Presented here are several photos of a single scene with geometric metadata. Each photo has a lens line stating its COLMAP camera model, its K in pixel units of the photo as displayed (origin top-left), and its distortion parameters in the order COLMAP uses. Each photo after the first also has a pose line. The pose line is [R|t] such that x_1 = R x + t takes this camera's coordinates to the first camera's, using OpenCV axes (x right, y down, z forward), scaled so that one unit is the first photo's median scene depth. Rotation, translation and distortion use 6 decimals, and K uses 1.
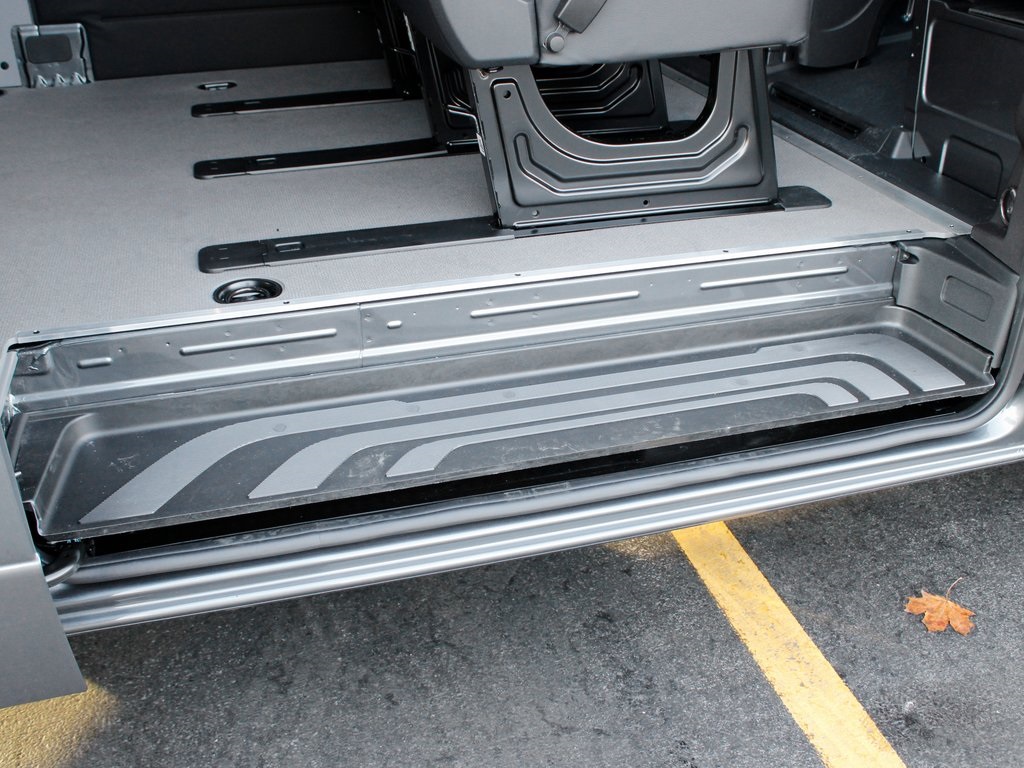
lens RADIAL K [[1069.2, 0, 512.0], [0, 1069.2, 384.0], [0, 0, 1]] dist [-0.108780, 0.023124]
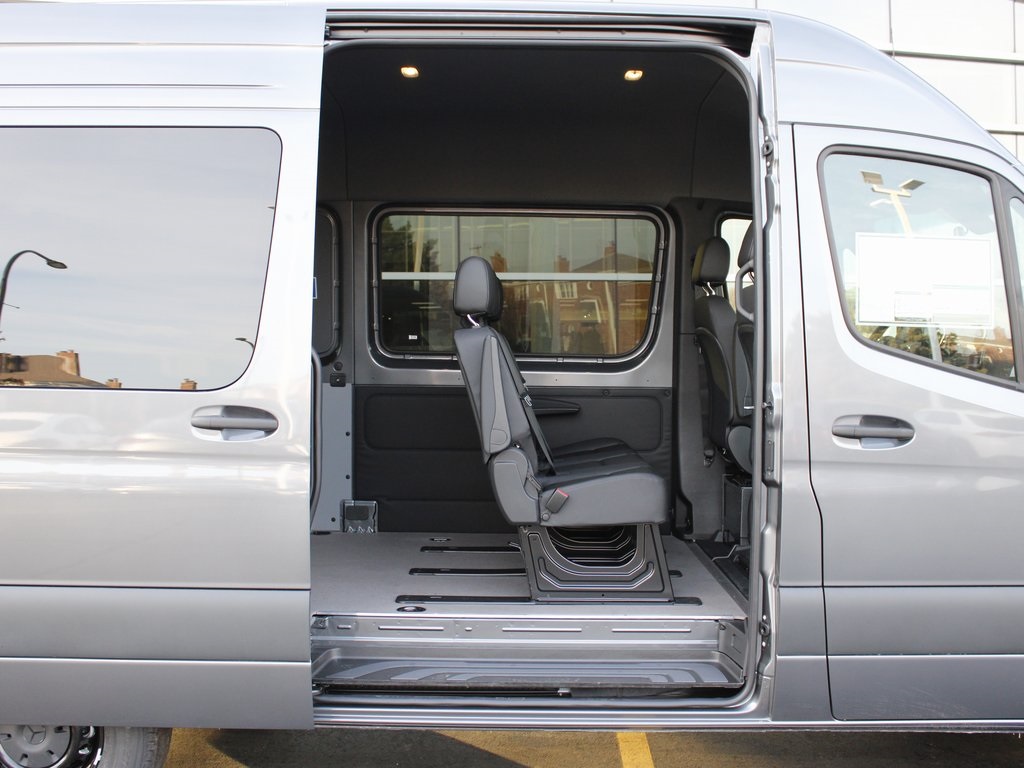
lens RADIAL K [[971.4, 0, 512.0], [0, 971.4, 384.0], [0, 0, 1]] dist [-0.110648, -0.003348]
pose [[0.964915, 0.020899, -0.261729, 0.472126], [-0.139547, 0.885202, -0.443783, 0.354931], [0.222409, 0.464737, 0.857061, -0.934166]]
